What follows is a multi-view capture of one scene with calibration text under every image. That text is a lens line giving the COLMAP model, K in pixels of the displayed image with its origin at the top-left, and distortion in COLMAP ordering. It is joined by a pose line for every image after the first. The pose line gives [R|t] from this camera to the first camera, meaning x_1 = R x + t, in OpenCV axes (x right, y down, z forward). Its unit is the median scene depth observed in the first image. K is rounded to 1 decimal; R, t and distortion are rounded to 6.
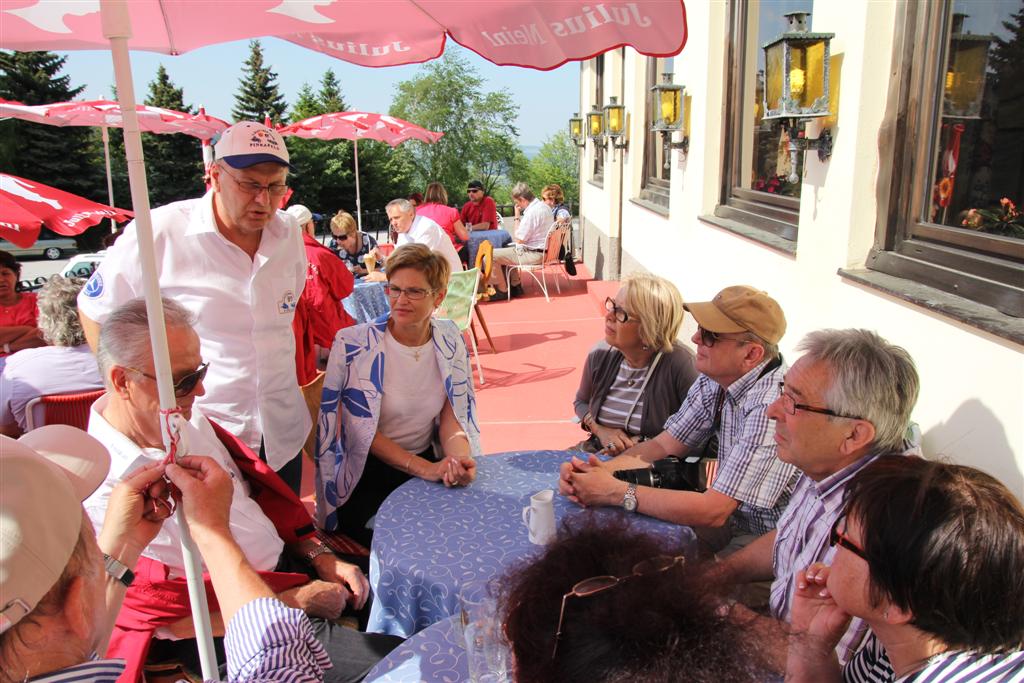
lens RADIAL K [[855.2, 0, 512.0], [0, 855.2, 341.5], [0, 0, 1]] dist [-0.074389, -0.001409]
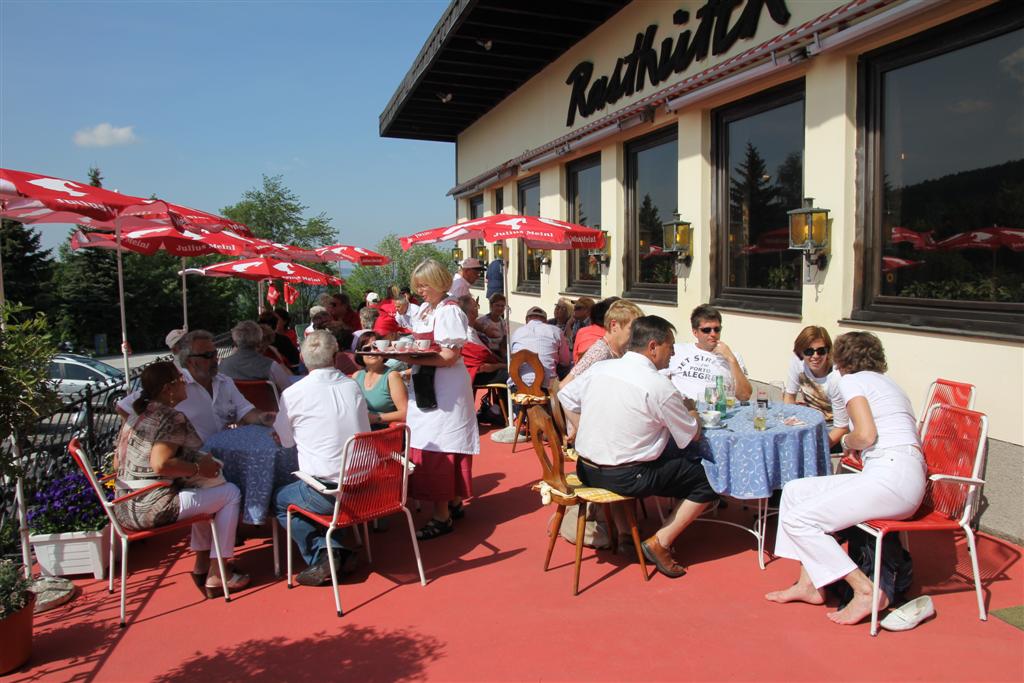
lens RADIAL K [[855.2, 0, 512.0], [0, 855.2, 341.5], [0, 0, 1]] dist [-0.074389, -0.001409]
pose [[0.972794, -0.022352, 0.230589, -0.040137], [0.054061, 0.989757, -0.132129, 0.025807], [-0.225274, 0.141000, 0.964039, -0.109254]]
